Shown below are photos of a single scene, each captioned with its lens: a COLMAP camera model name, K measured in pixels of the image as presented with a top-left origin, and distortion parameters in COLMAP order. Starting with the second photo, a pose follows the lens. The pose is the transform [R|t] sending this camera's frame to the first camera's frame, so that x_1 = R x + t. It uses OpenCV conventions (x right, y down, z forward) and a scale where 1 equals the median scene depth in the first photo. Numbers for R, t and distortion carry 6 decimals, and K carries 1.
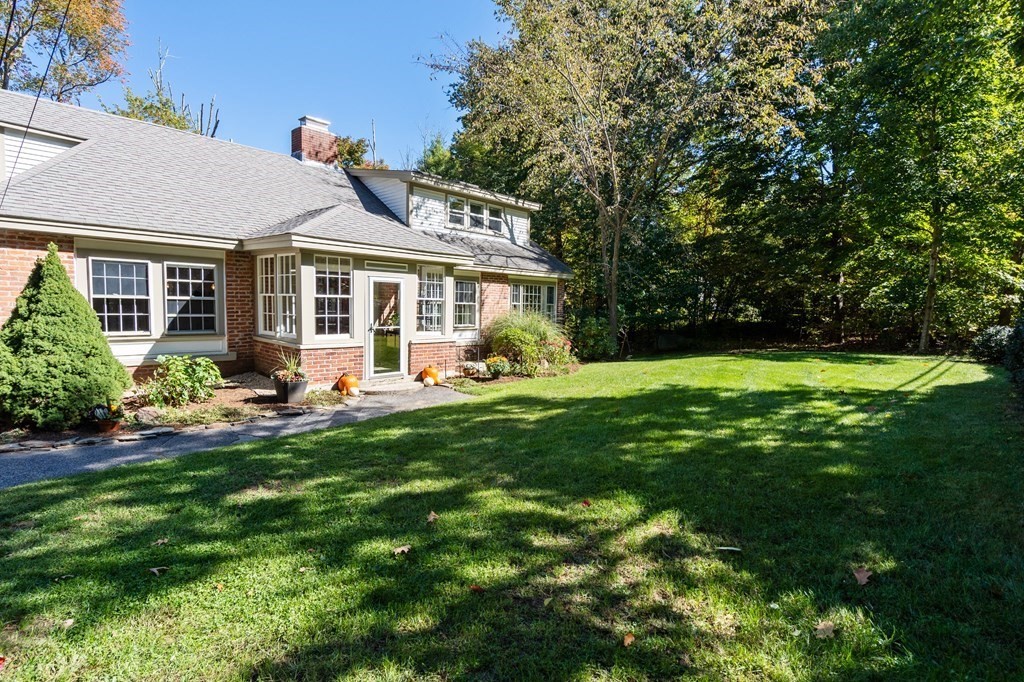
lens RADIAL K [[466.5, 0, 512.0], [0, 466.5, 341.0], [0, 0, 1]] dist [-0.000646, -0.000020]
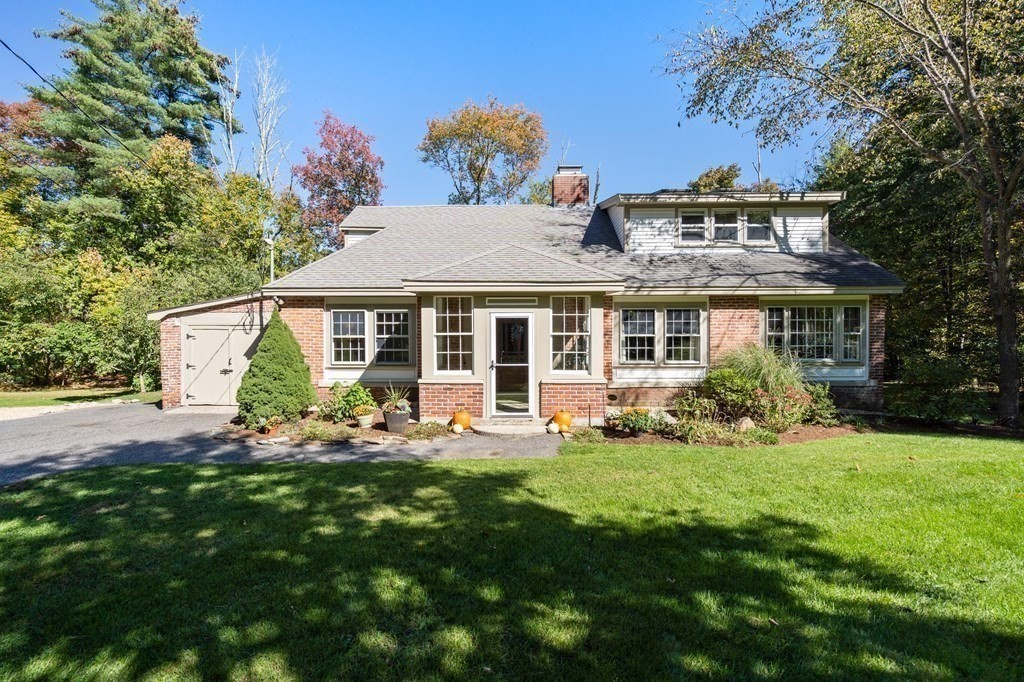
lens RADIAL K [[440.5, 0, 512.0], [0, 440.5, 341.0], [0, 0, 1]] dist [-0.000689, -0.000030]
pose [[0.684441, 0.002694, -0.729063, 0.401729], [-0.042486, 0.998441, -0.036196, -0.047037], [0.727829, 0.055749, 0.683489, 0.391173]]
